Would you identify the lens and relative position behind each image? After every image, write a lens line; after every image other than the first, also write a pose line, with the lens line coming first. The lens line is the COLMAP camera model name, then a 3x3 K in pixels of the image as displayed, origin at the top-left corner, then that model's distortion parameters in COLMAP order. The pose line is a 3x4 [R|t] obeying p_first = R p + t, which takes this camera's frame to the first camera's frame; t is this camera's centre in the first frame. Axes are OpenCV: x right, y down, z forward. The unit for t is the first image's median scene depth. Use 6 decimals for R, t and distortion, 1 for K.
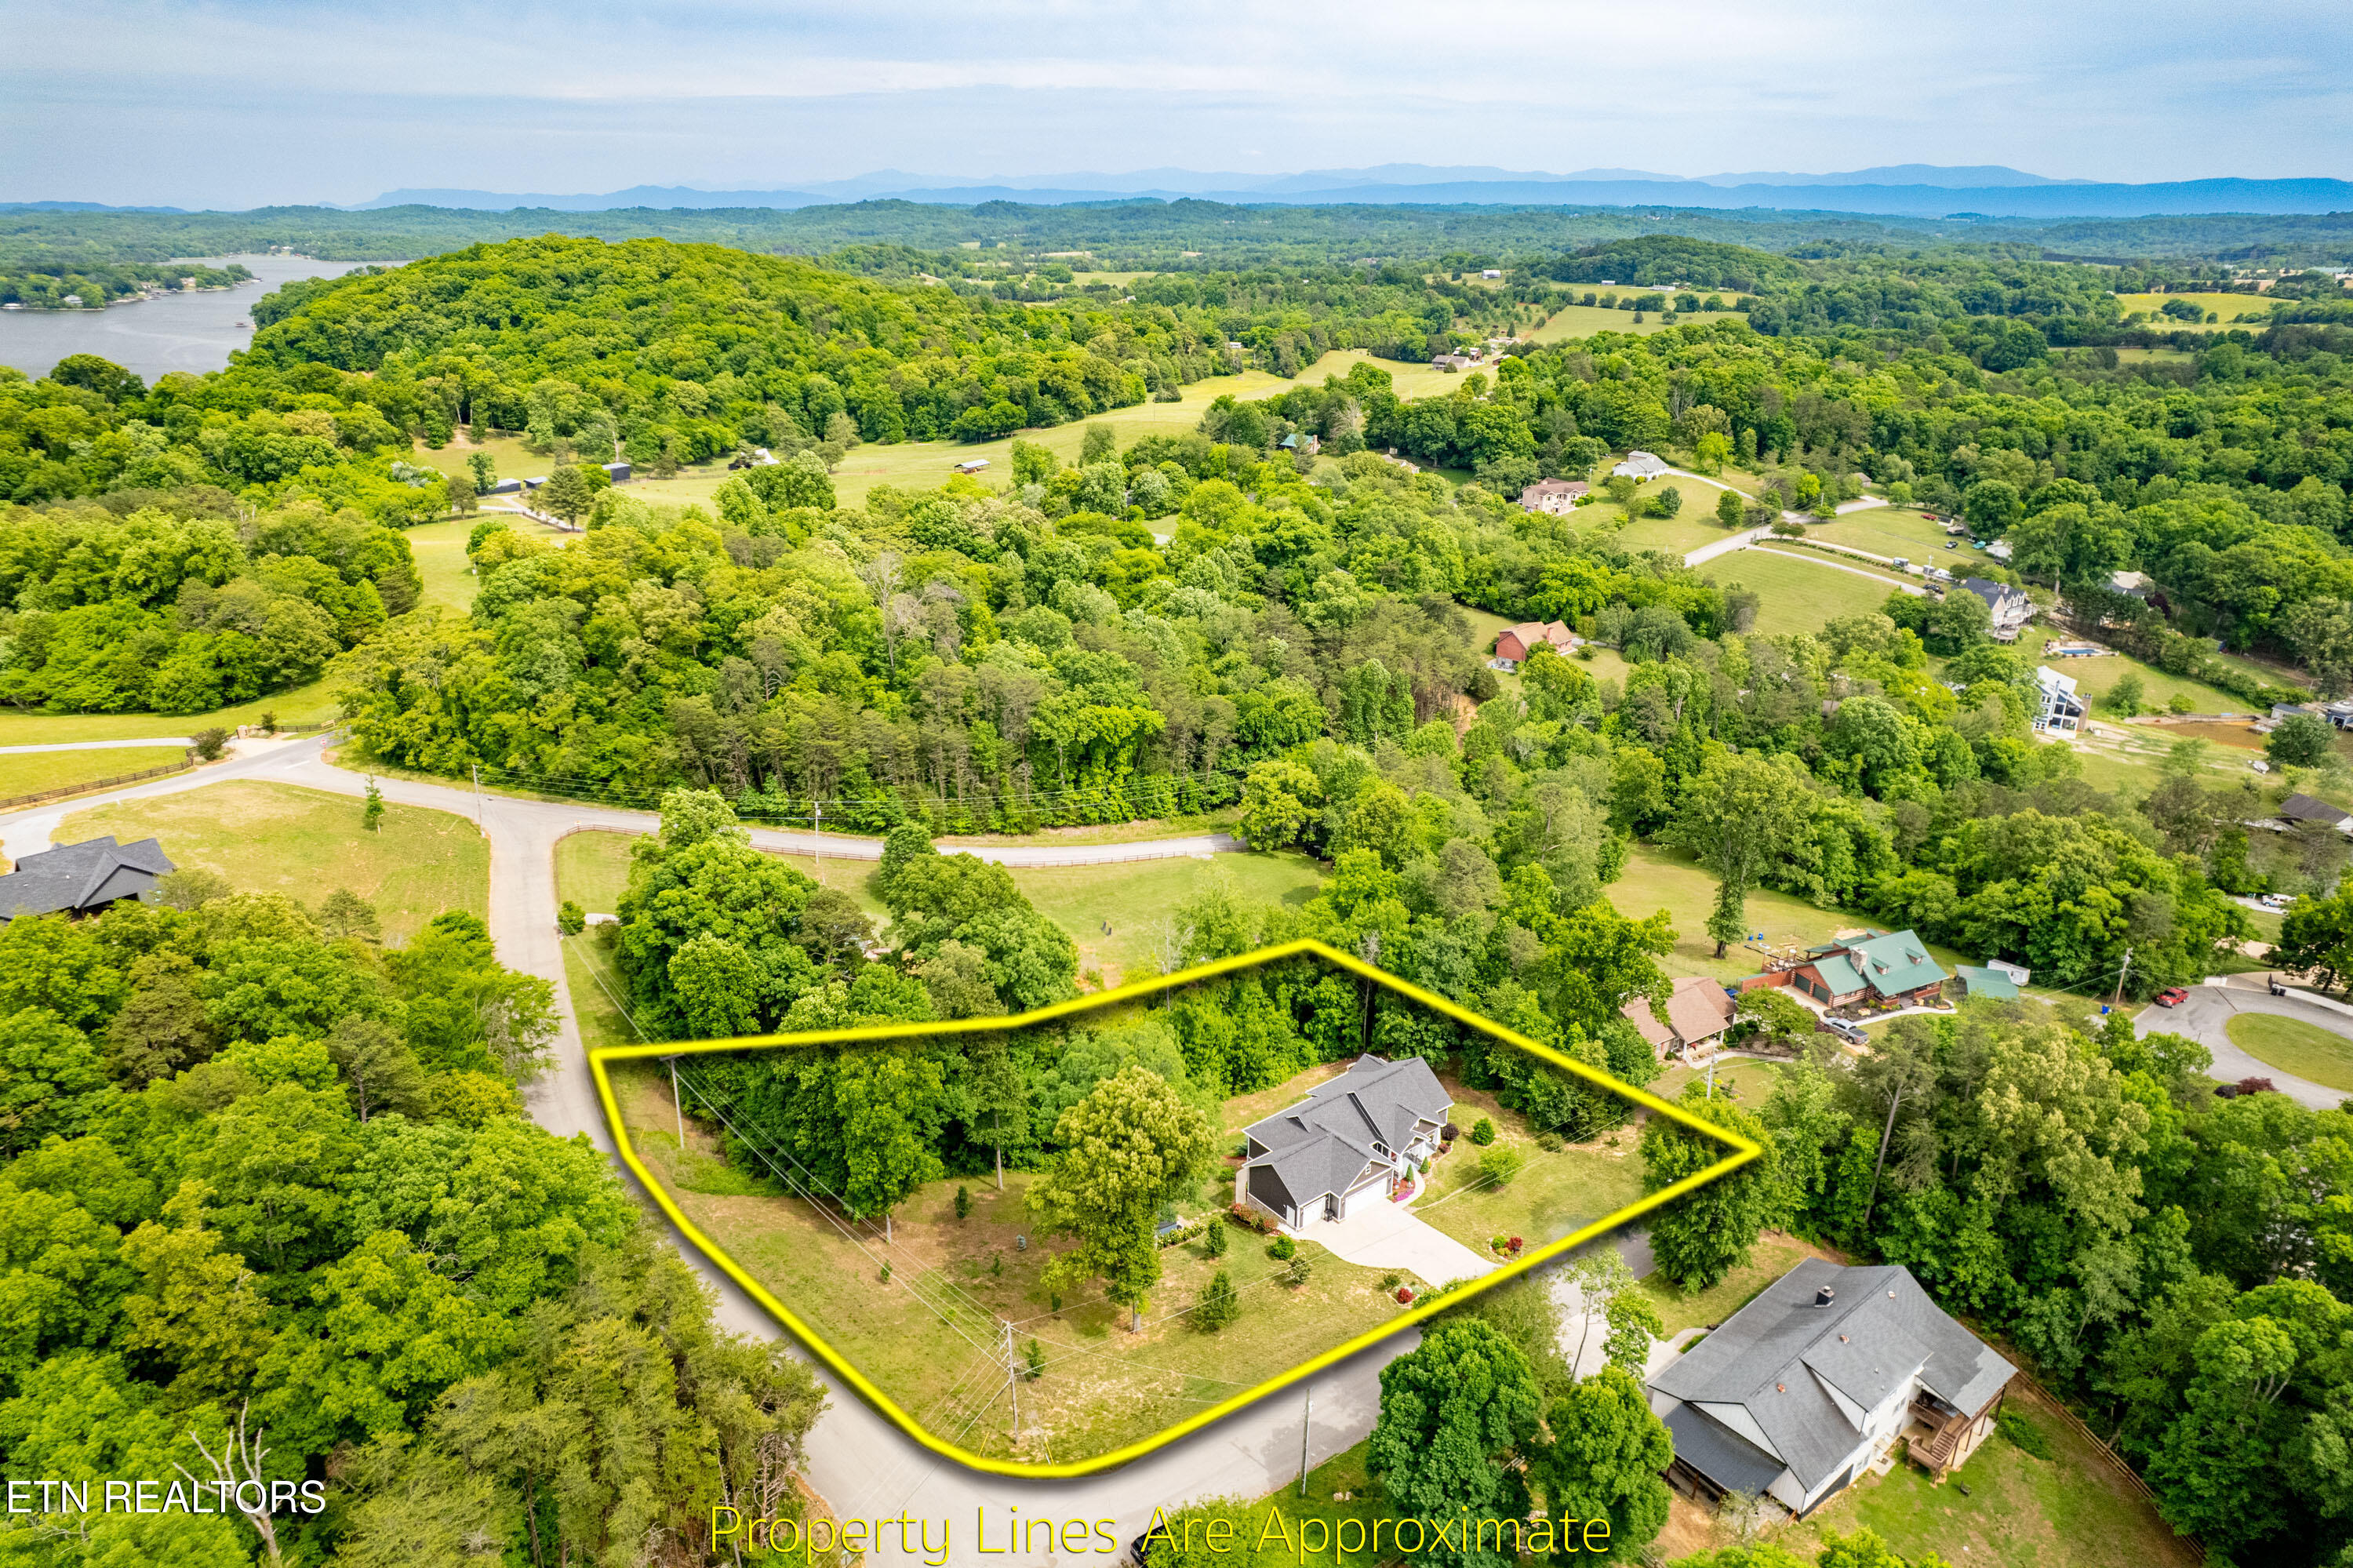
lens RADIAL K [[1507.2, 0, 1176.5], [0, 1507.2, 784.0], [0, 0, 1]] dist [-0.070339, 0.067414]
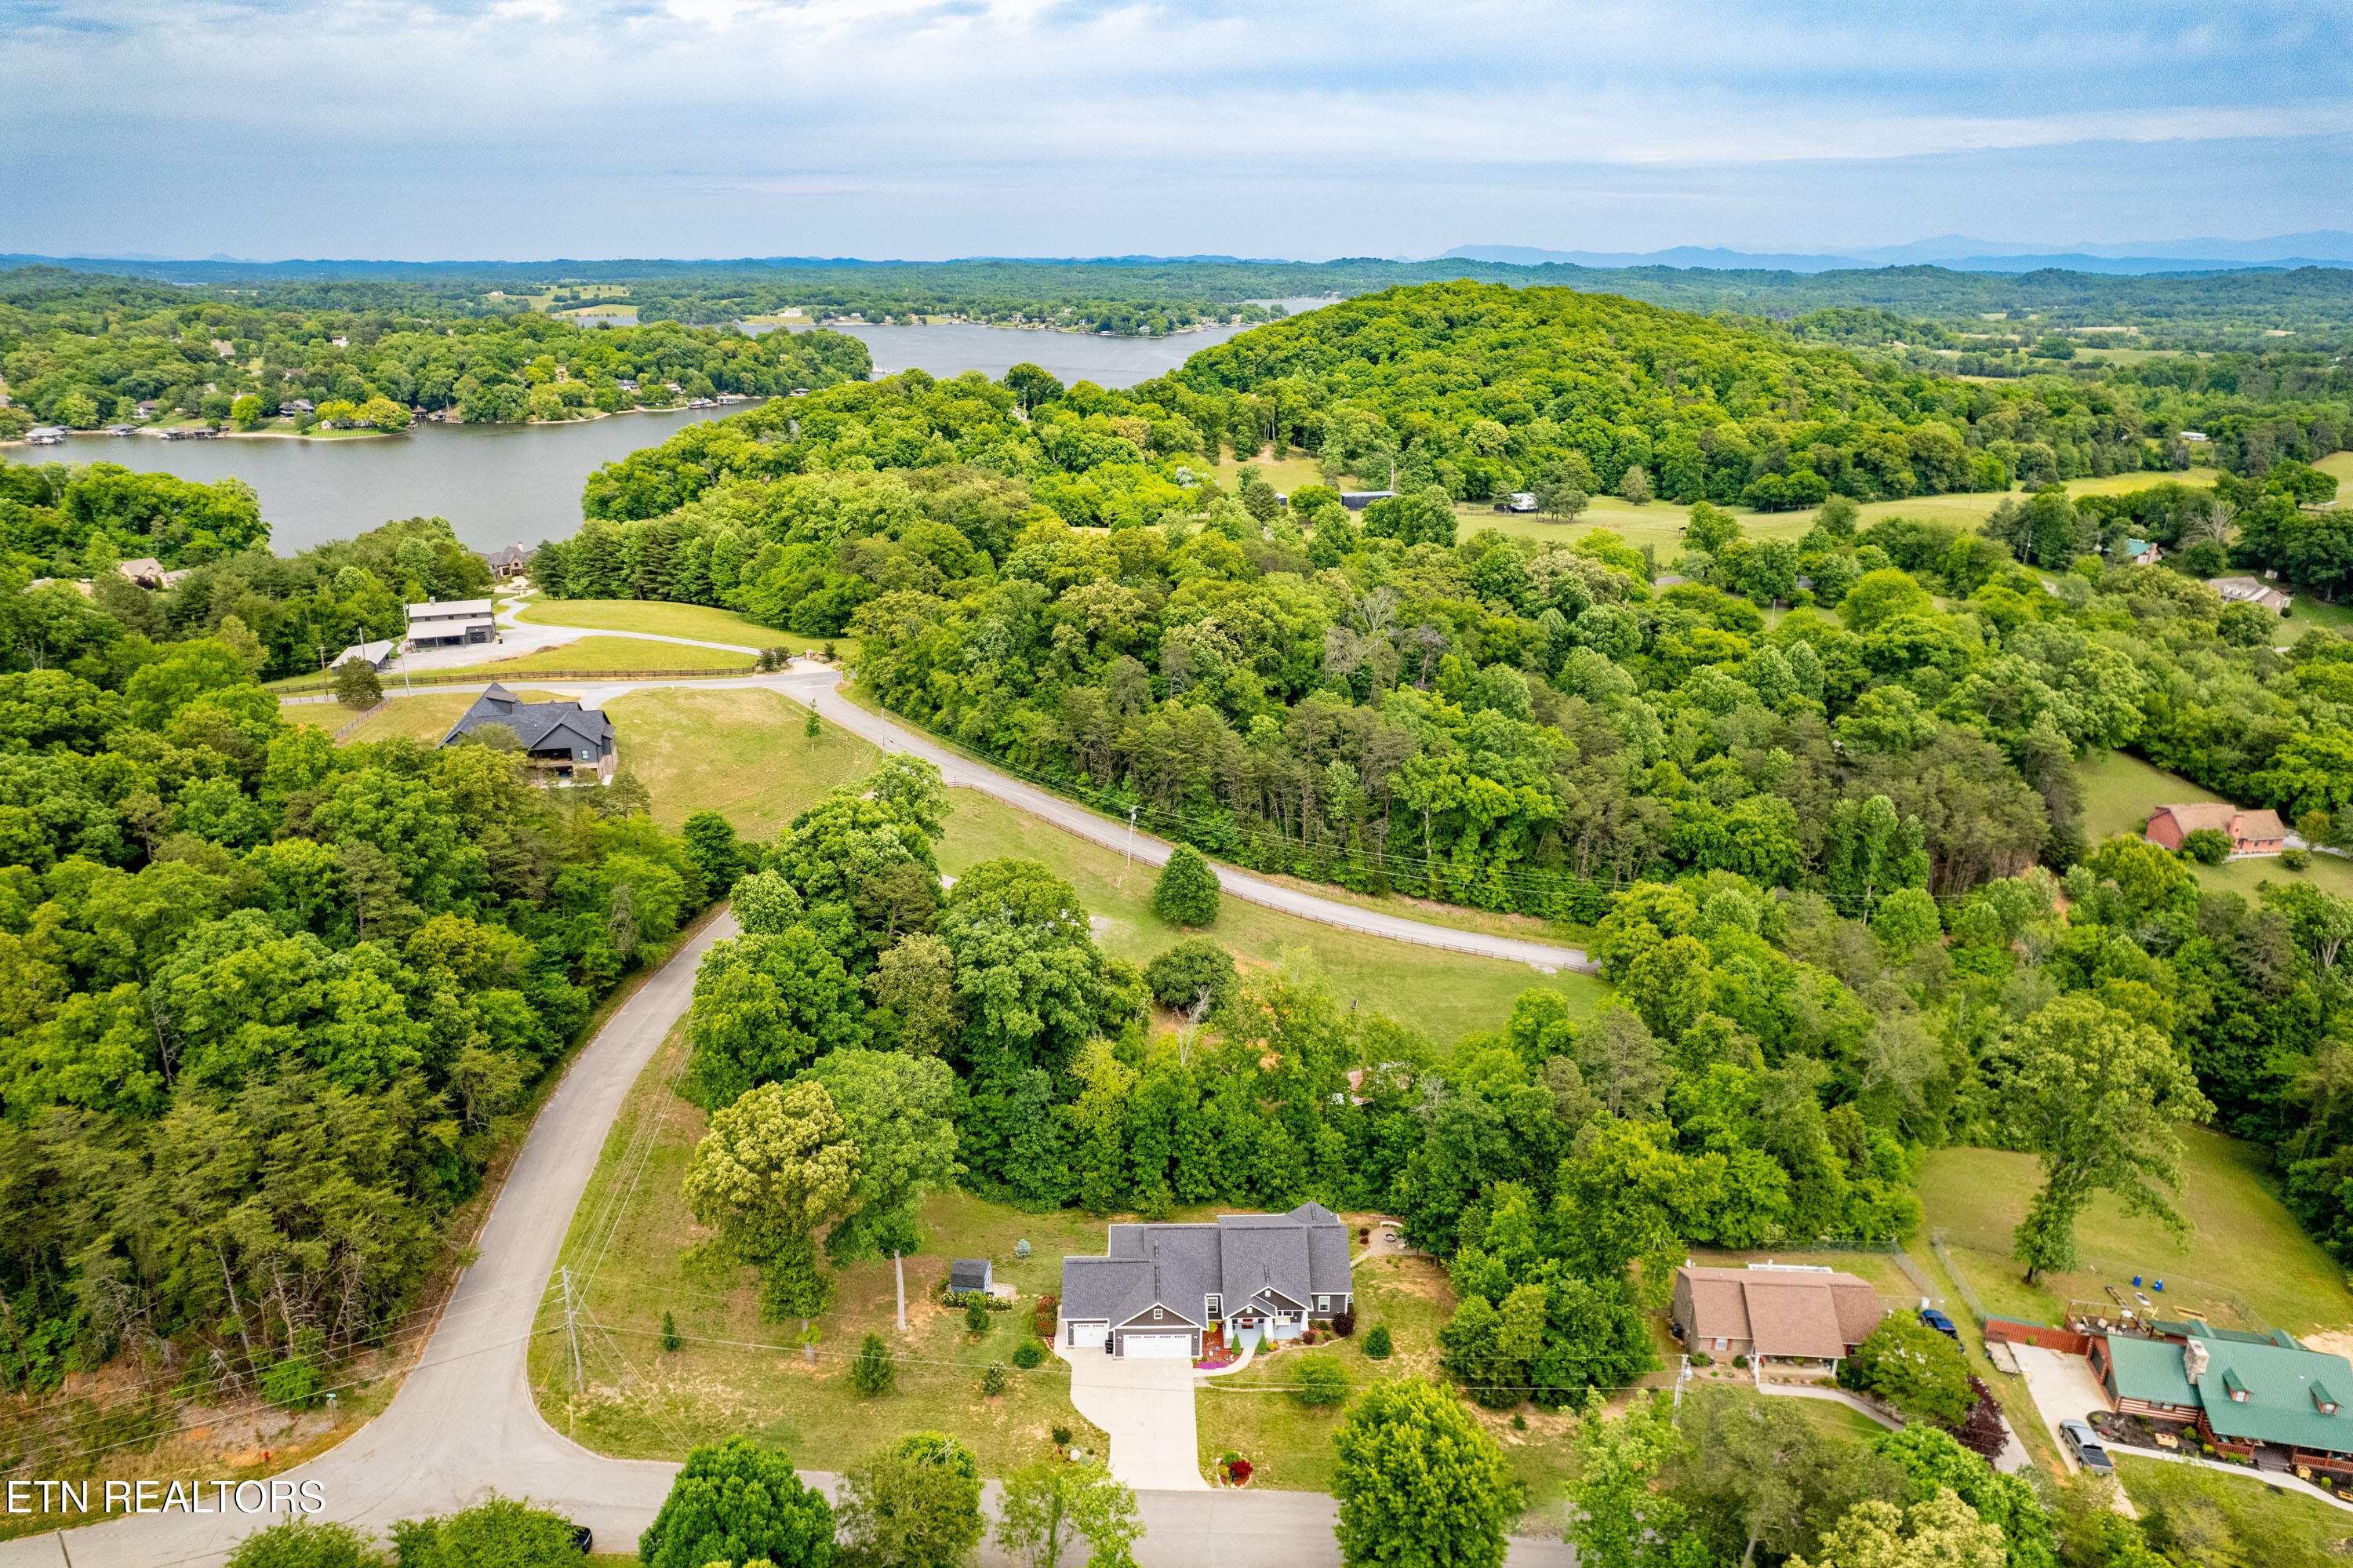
lens RADIAL K [[1507.2, 0, 1176.5], [0, 1507.2, 784.0], [0, 0, 1]] dist [-0.070339, 0.067414]
pose [[0.808634, 0.200808, -0.552980, 0.150354], [-0.220557, 0.974866, 0.031486, -0.017988], [0.545404, 0.096503, 0.832599, 0.074249]]
